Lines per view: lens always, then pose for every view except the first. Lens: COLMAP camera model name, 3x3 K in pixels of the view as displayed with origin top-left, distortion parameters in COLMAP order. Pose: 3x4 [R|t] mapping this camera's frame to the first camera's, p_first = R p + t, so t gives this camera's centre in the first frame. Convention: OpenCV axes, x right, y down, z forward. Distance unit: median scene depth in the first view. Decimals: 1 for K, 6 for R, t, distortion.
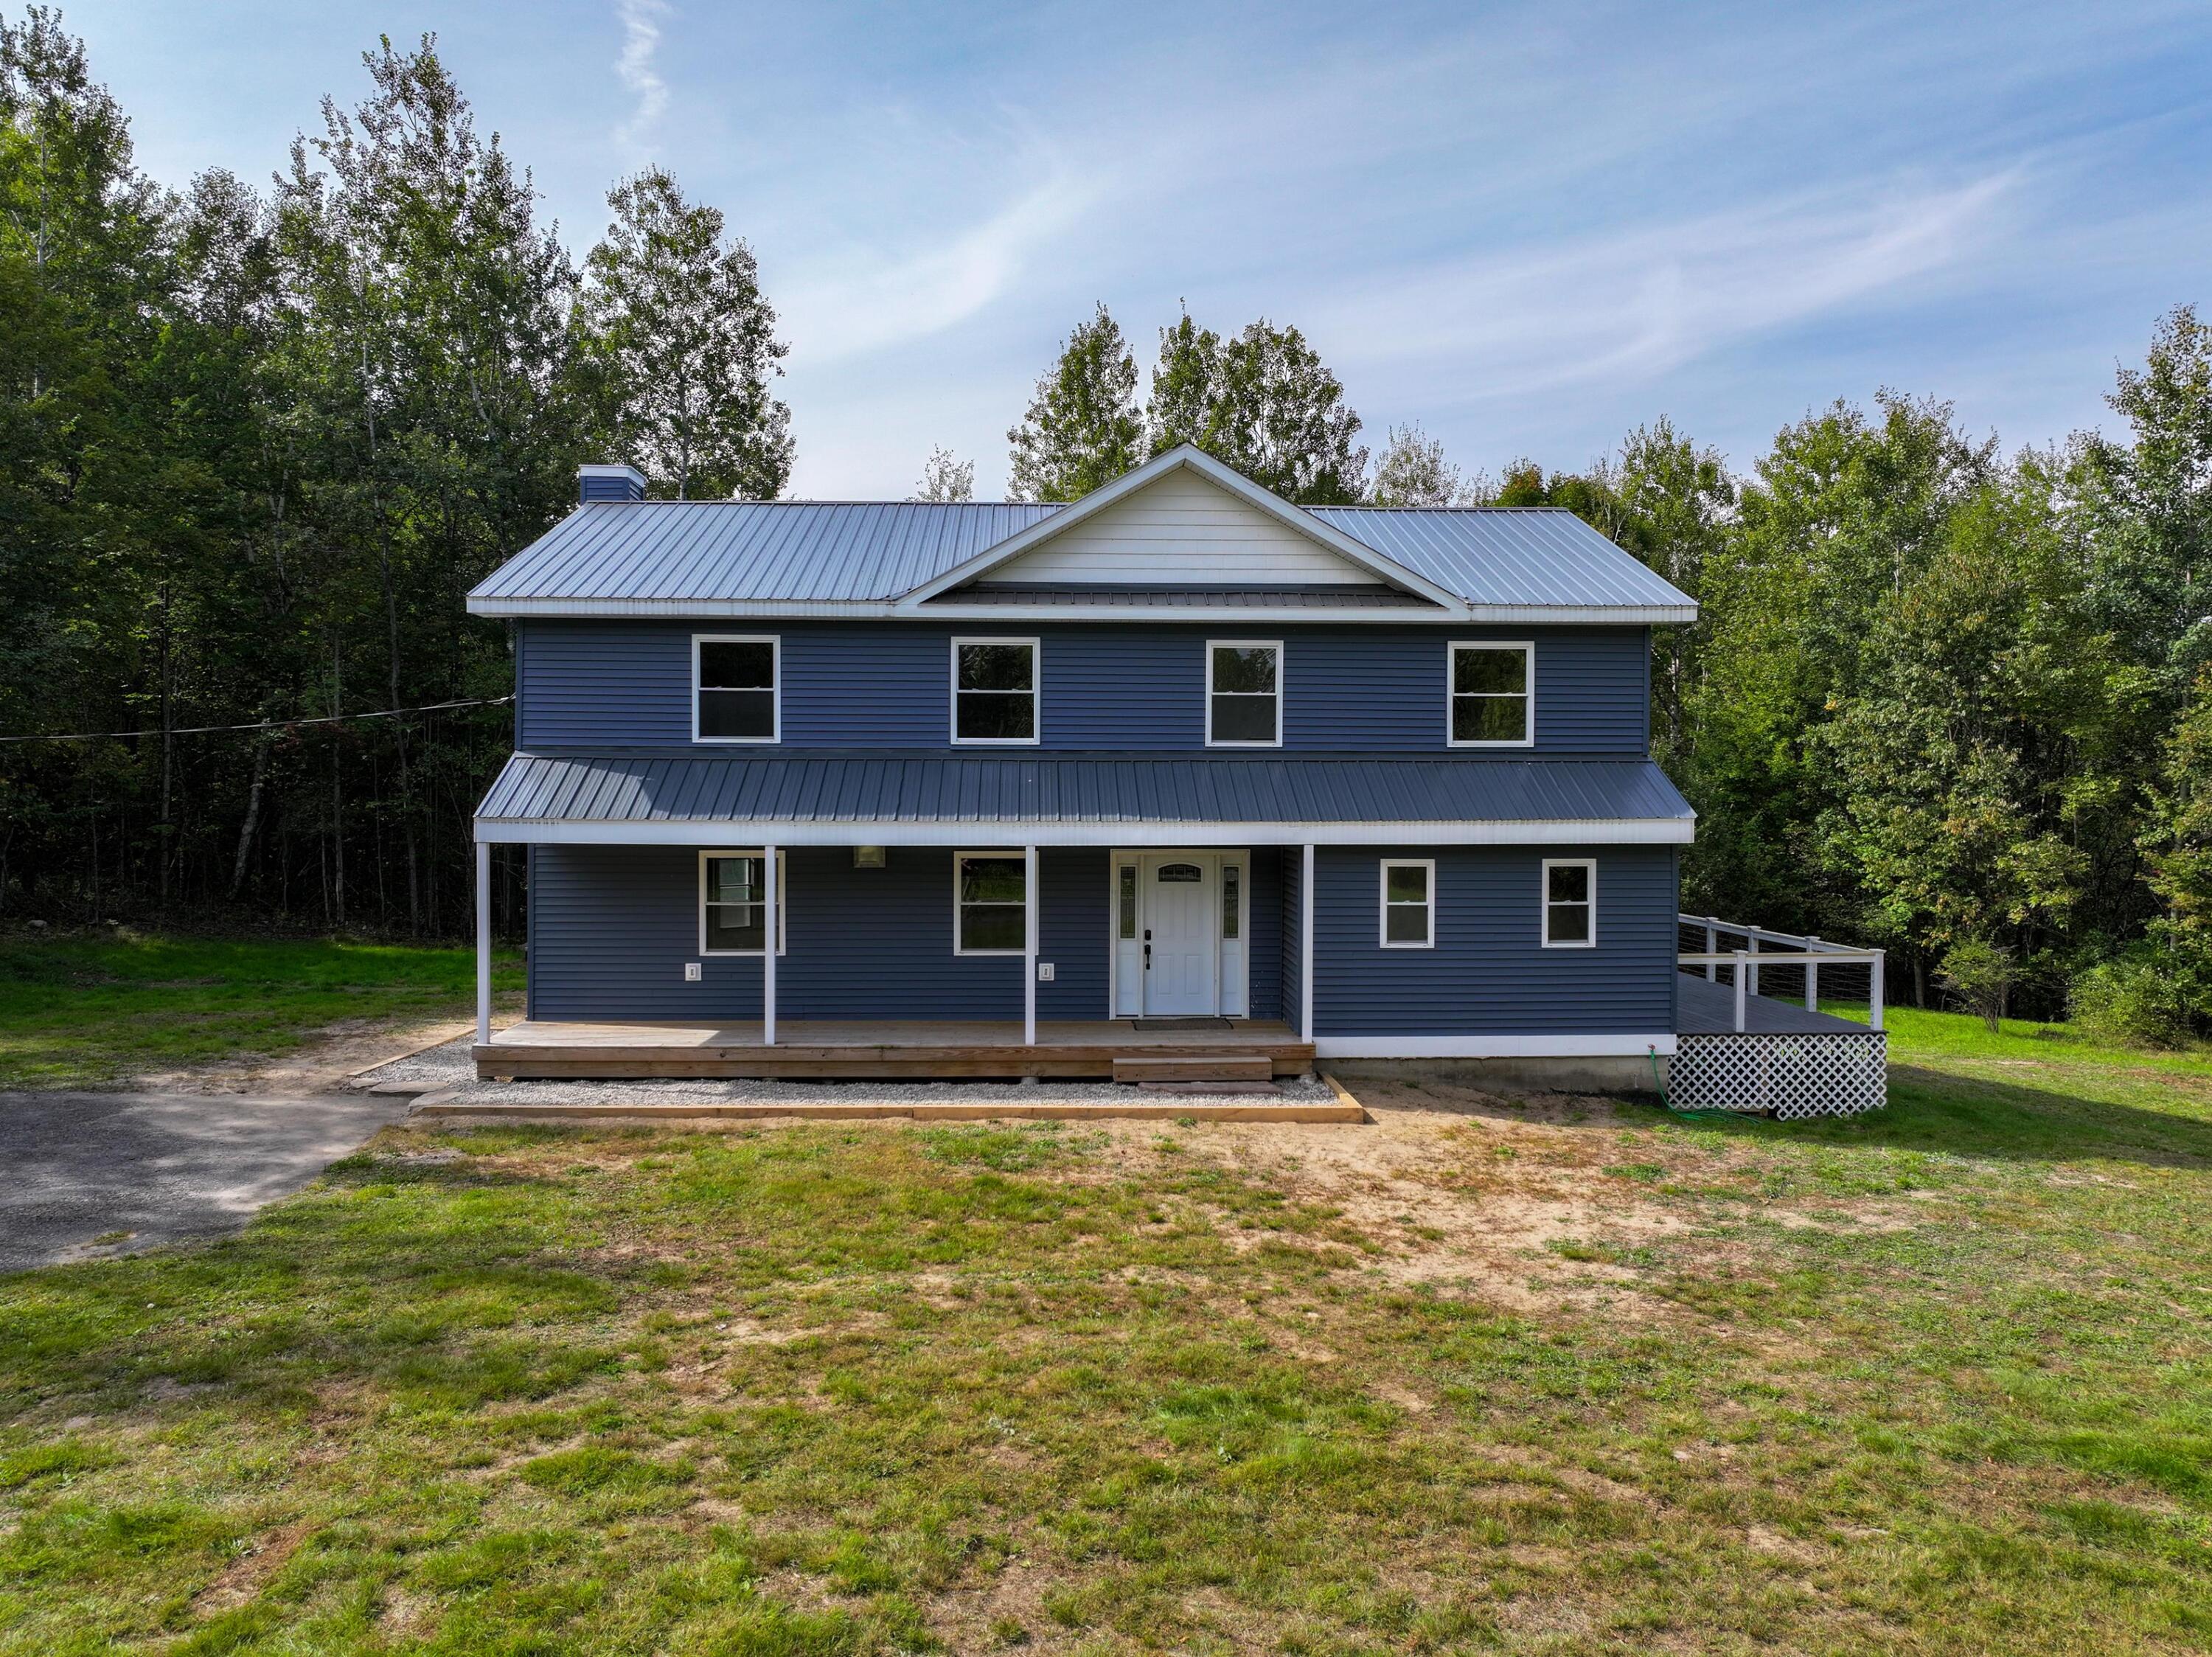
lens RADIAL K [[1564.7, 0, 1106.0], [0, 1564.7, 828.5], [0, 0, 1]] dist [0.002149, 0.000993]
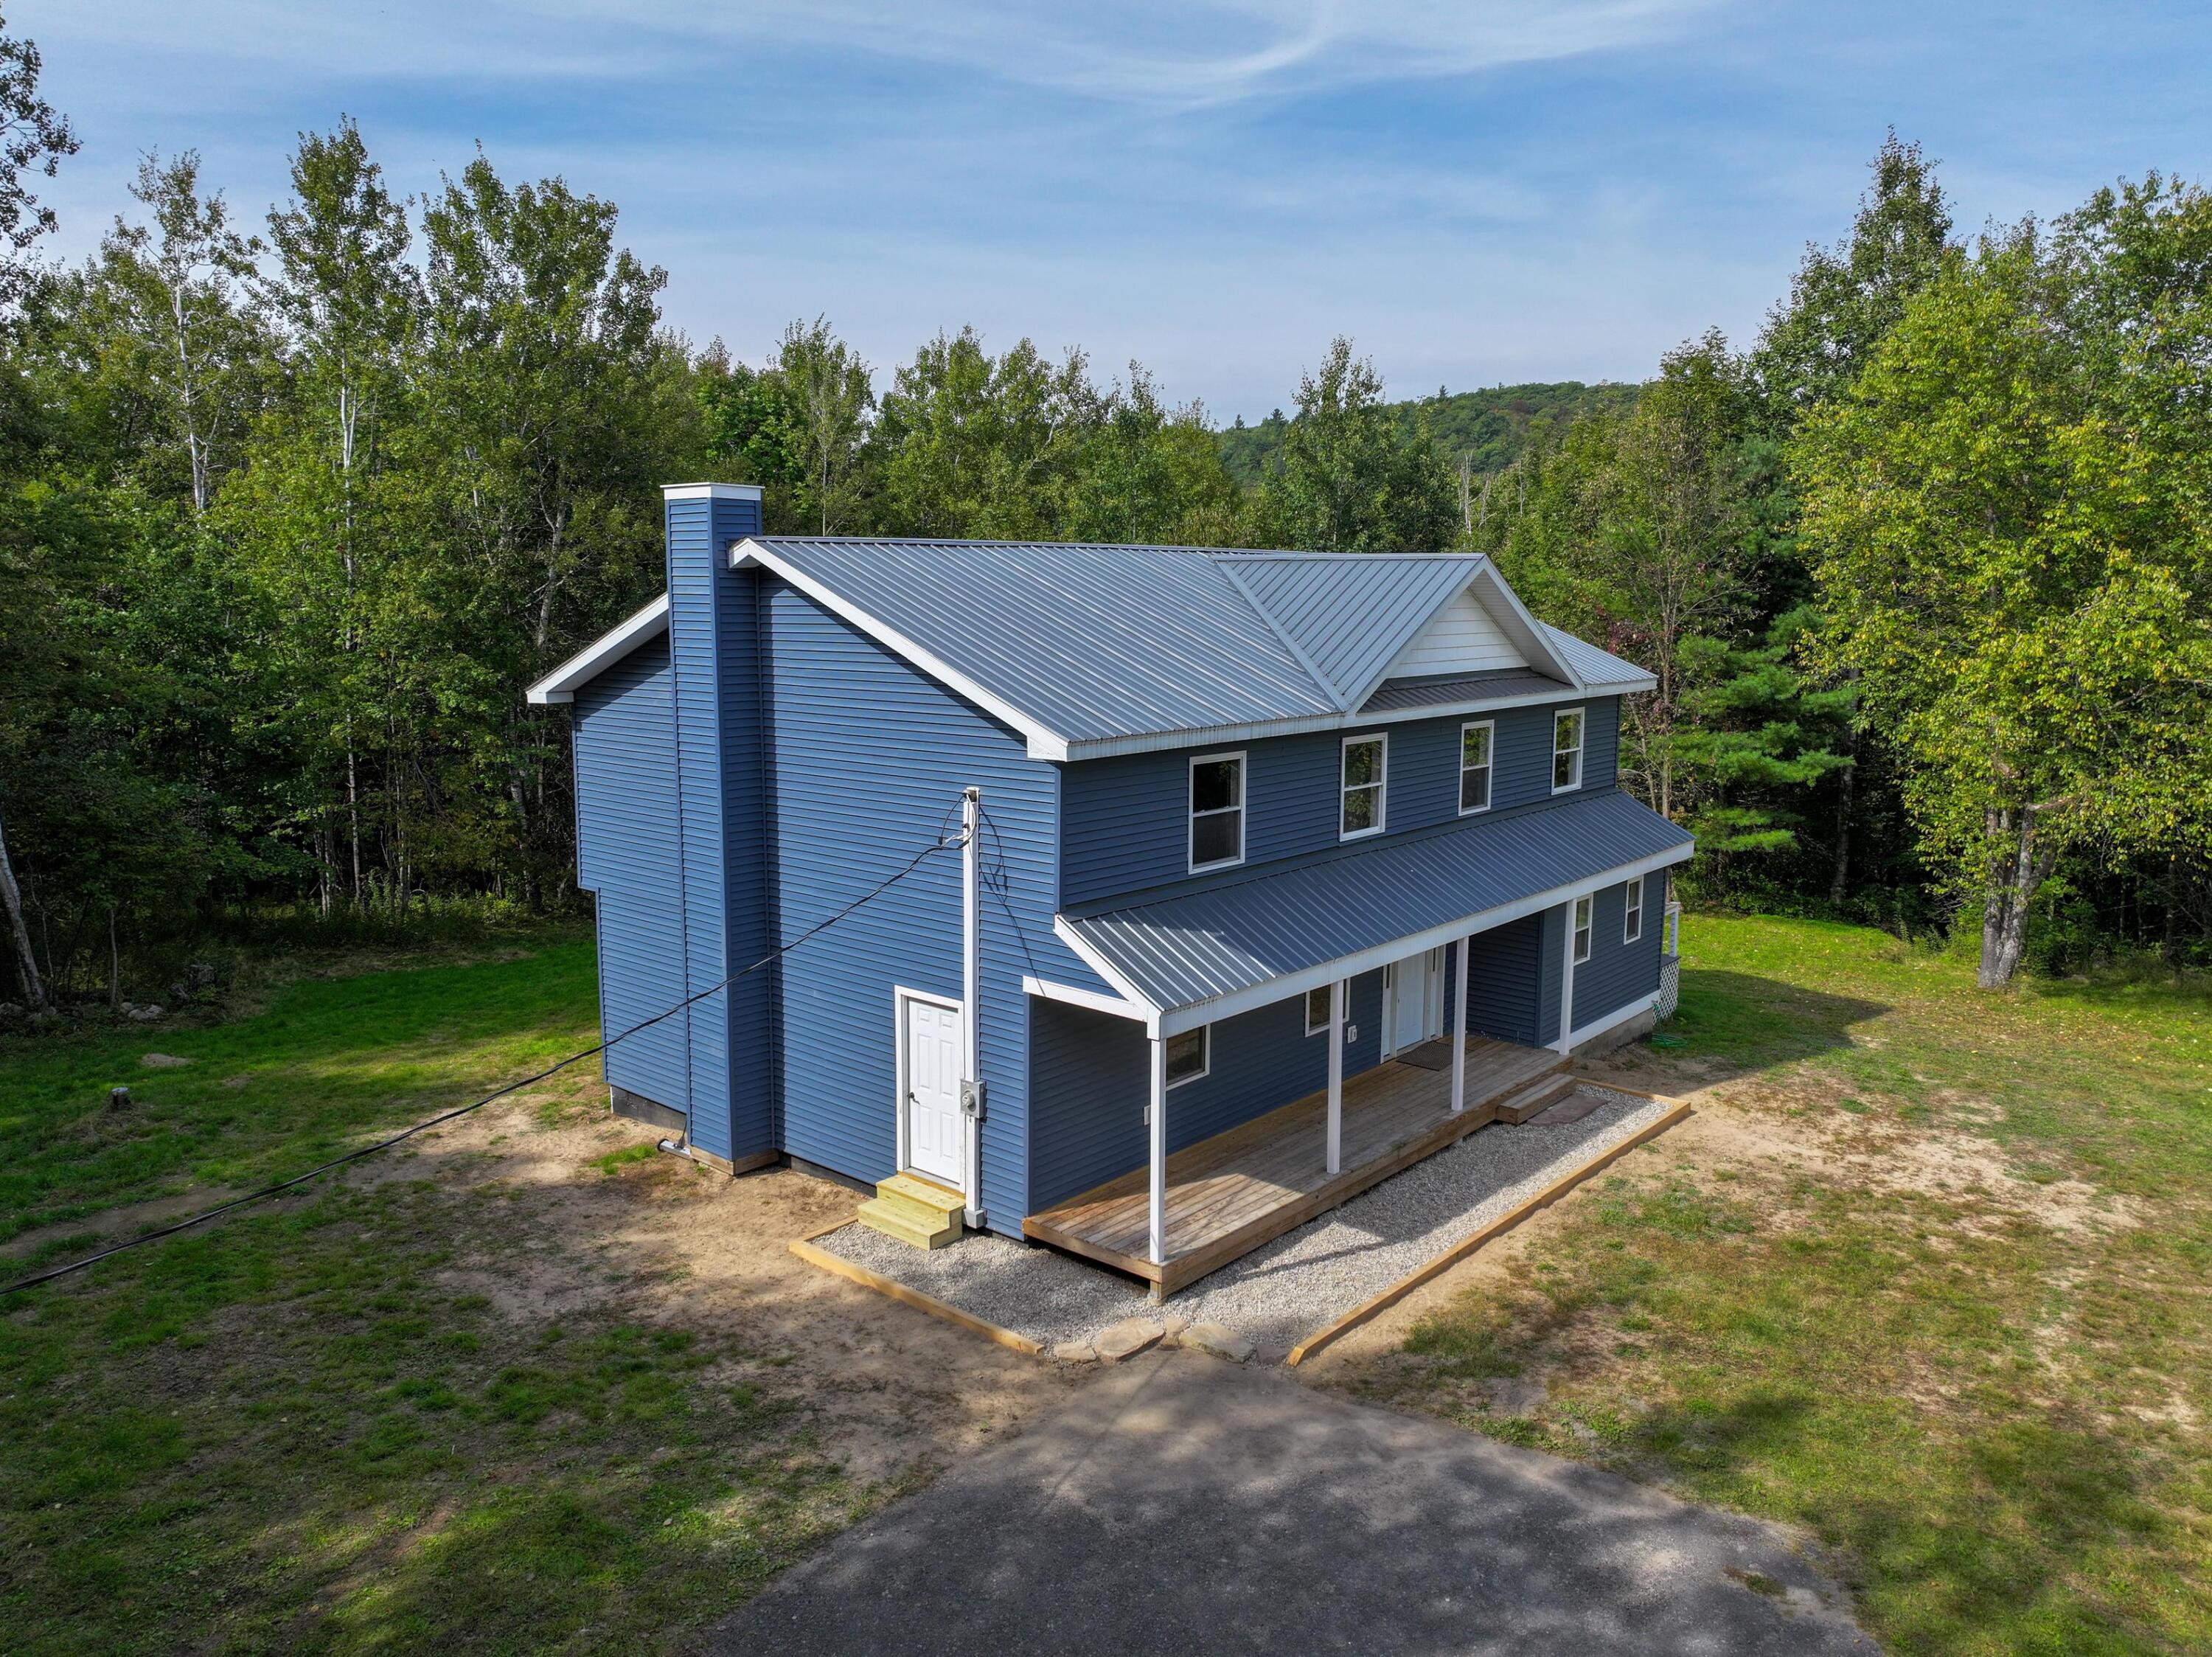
lens RADIAL K [[1564.7, 0, 1106.0], [0, 1564.7, 828.5], [0, 0, 1]] dist [0.002149, 0.000993]
pose [[0.664201, -0.111804, 0.739146, -1.118133], [0.009924, 0.989984, 0.140829, -0.243568], [-0.747488, -0.086203, 0.658658, 0.507509]]
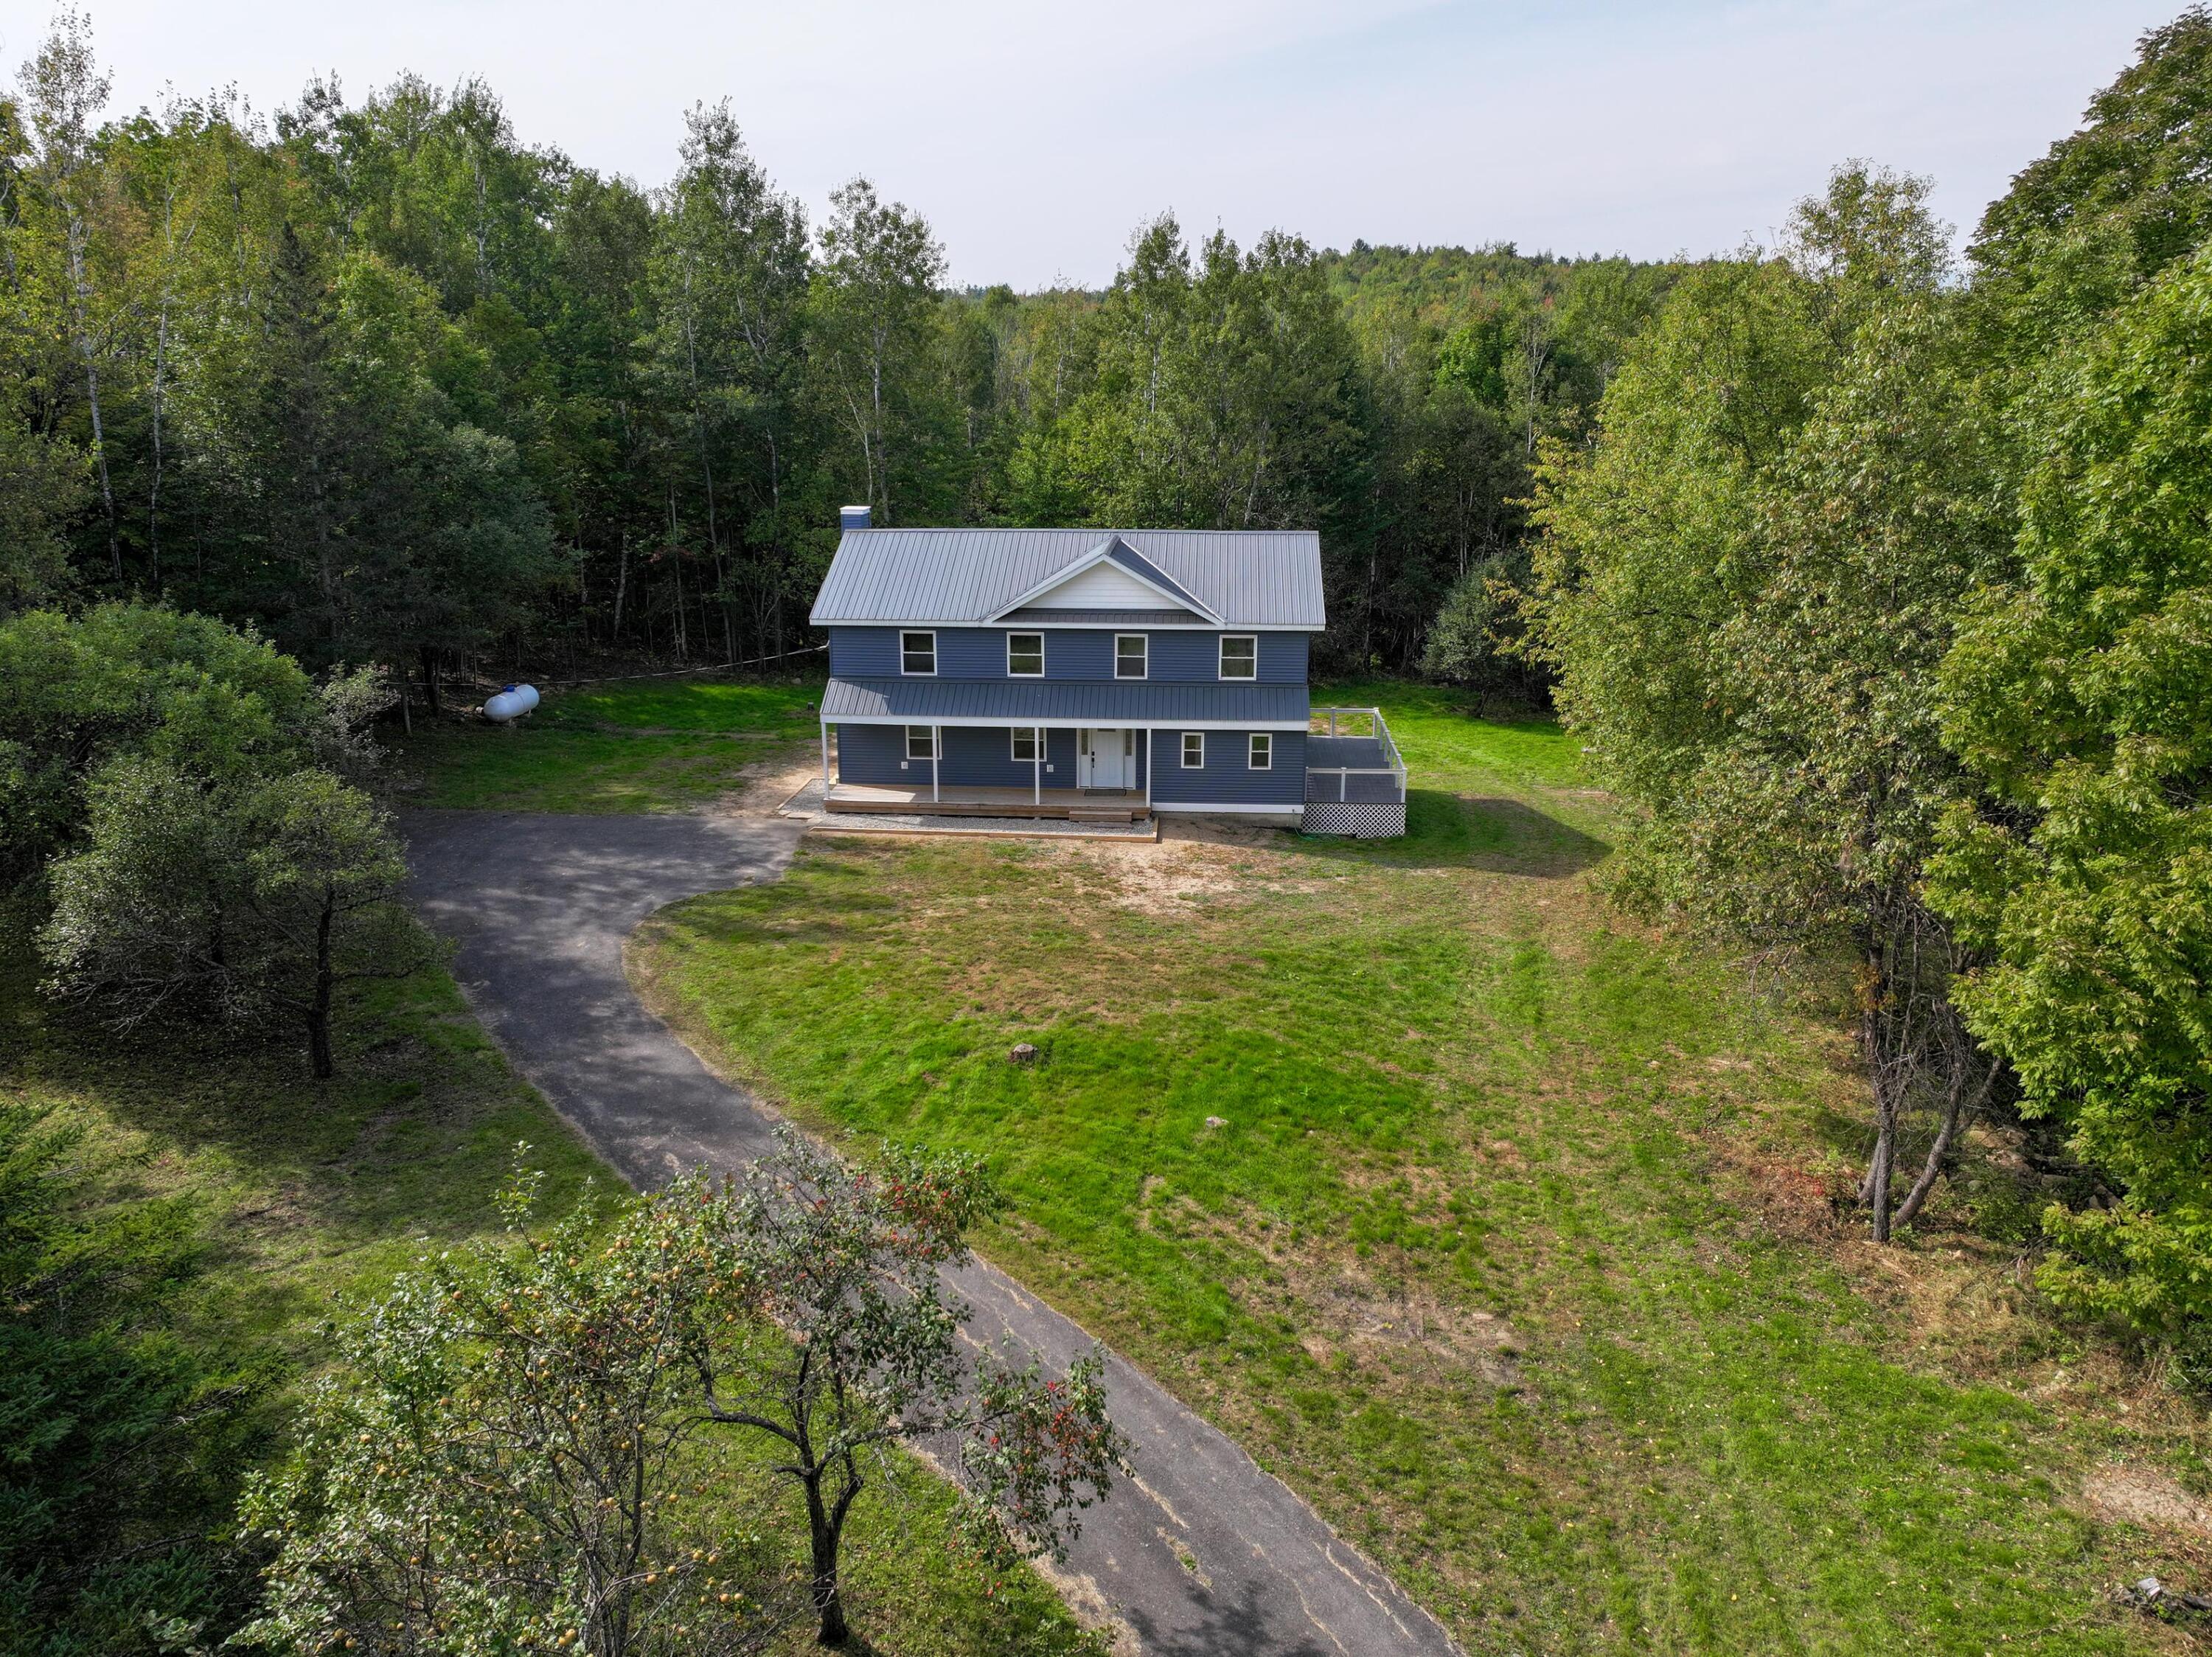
lens RADIAL K [[1521.7, 0, 1106.0], [0, 1521.7, 828.5], [0, 0, 1]] dist [-0.198944, -0.000426]
pose [[0.994454, 0.029904, -0.100828, 0.335561], [-0.002732, 0.965745, 0.259479, -0.498640], [0.105134, -0.257765, 0.960471, -1.461651]]
